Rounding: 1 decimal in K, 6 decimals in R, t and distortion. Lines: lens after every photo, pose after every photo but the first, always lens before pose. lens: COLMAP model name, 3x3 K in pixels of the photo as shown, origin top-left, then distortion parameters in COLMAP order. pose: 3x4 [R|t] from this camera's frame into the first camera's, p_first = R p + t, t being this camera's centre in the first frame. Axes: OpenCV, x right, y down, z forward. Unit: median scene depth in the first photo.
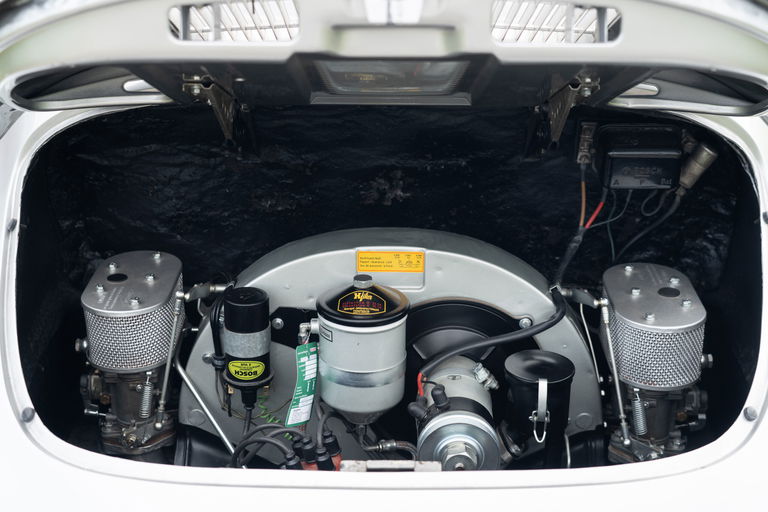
lens RADIAL K [[1242.3, 0, 383.8], [0, 1242.3, 258.1], [0, 0, 1]] dist [0.049167, 0.000000]
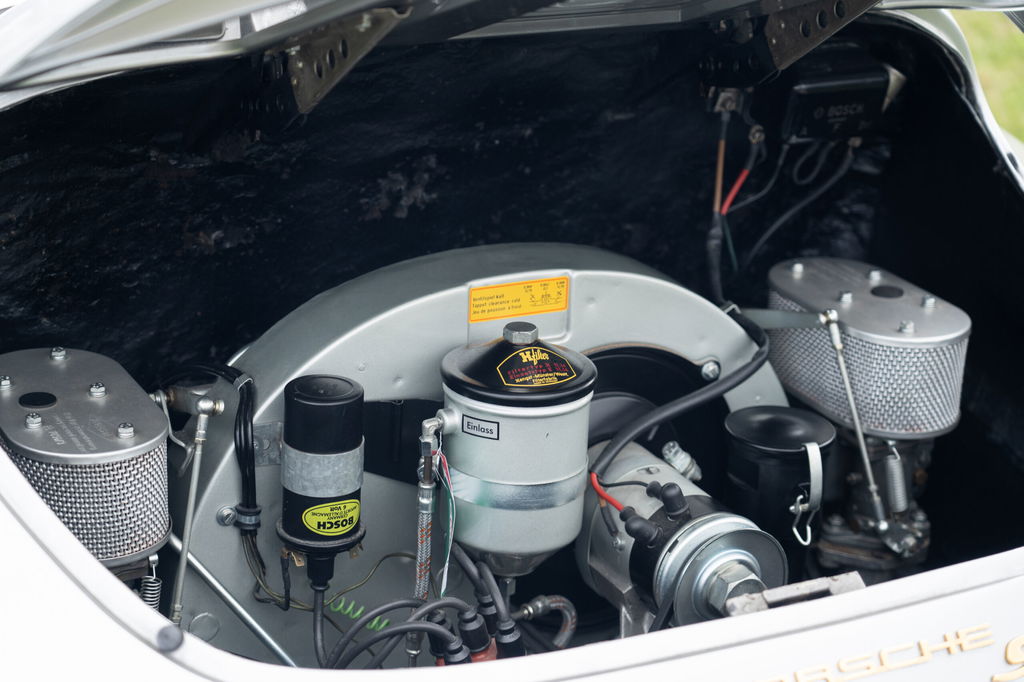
lens RADIAL K [[2190.8, 0, 511.3], [0, 2190.8, 337.9], [0, 0, 1]] dist [0.059096, 0.000000]
pose [[0.879103, -0.137650, 0.456323, -0.471188], [0.141692, 0.989581, 0.025538, -0.005954], [-0.455084, 0.042207, 0.889448, 0.061998]]
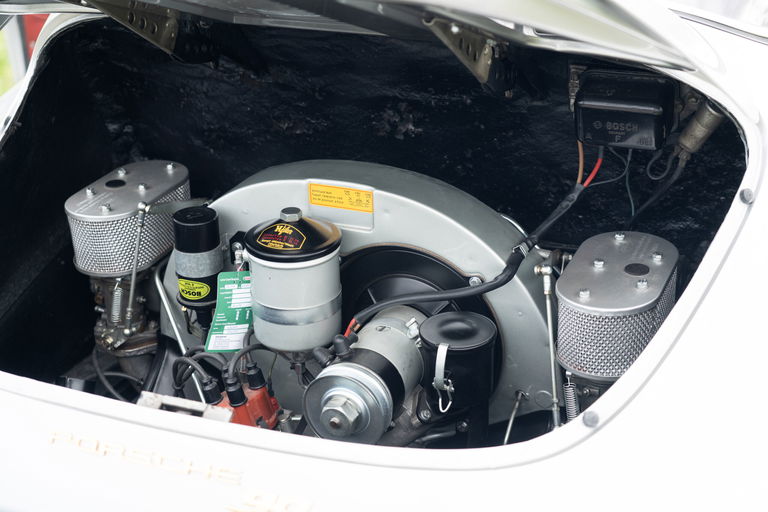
lens RADIAL K [[1242.3, 0, 385.1], [0, 1242.3, 258.8], [0, 0, 1]] dist [0.049167, 0.000000]
pose [[0.922505, 0.131213, -0.362999, 0.376761], [-0.107764, 0.990604, 0.084208, -0.033545], [0.370638, -0.038564, 0.927977, 0.130931]]
